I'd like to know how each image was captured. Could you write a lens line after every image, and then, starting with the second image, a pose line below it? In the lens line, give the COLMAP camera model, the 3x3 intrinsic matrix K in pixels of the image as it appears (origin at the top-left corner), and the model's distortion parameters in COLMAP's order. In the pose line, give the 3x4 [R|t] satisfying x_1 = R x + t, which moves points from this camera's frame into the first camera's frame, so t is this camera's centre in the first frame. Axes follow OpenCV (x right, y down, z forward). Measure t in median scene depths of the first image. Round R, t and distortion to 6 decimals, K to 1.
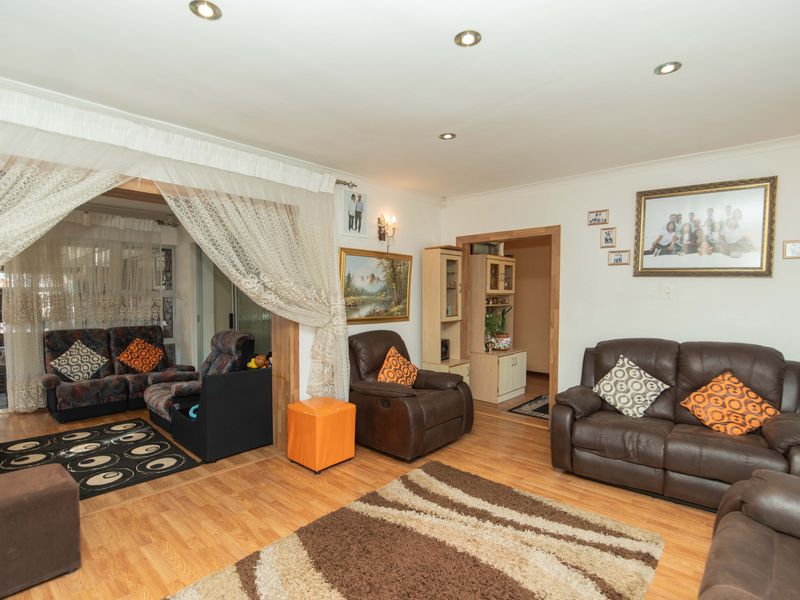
lens RADIAL K [[395.1, 0, 402.0], [0, 395.1, 307.2], [0, 0, 1]] dist [-0.025296, -0.000598]
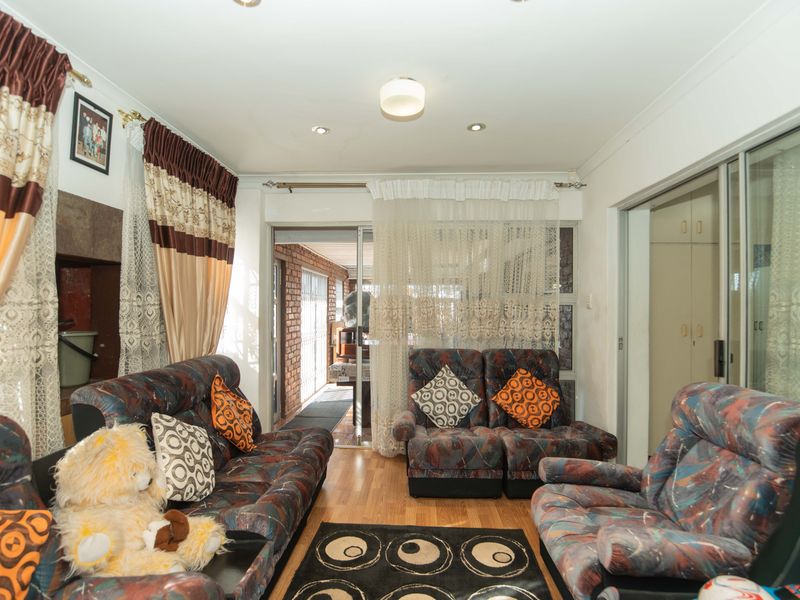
lens RADIAL K [[395.1, 0, 402.0], [0, 395.1, 307.2], [0, 0, 1]] dist [-0.025296, -0.000598]
pose [[0.630249, 0.003033, -0.776387, -0.325404], [-0.028021, 0.999430, -0.018842, -0.002665], [0.775887, 0.033630, 0.629974, 0.473301]]
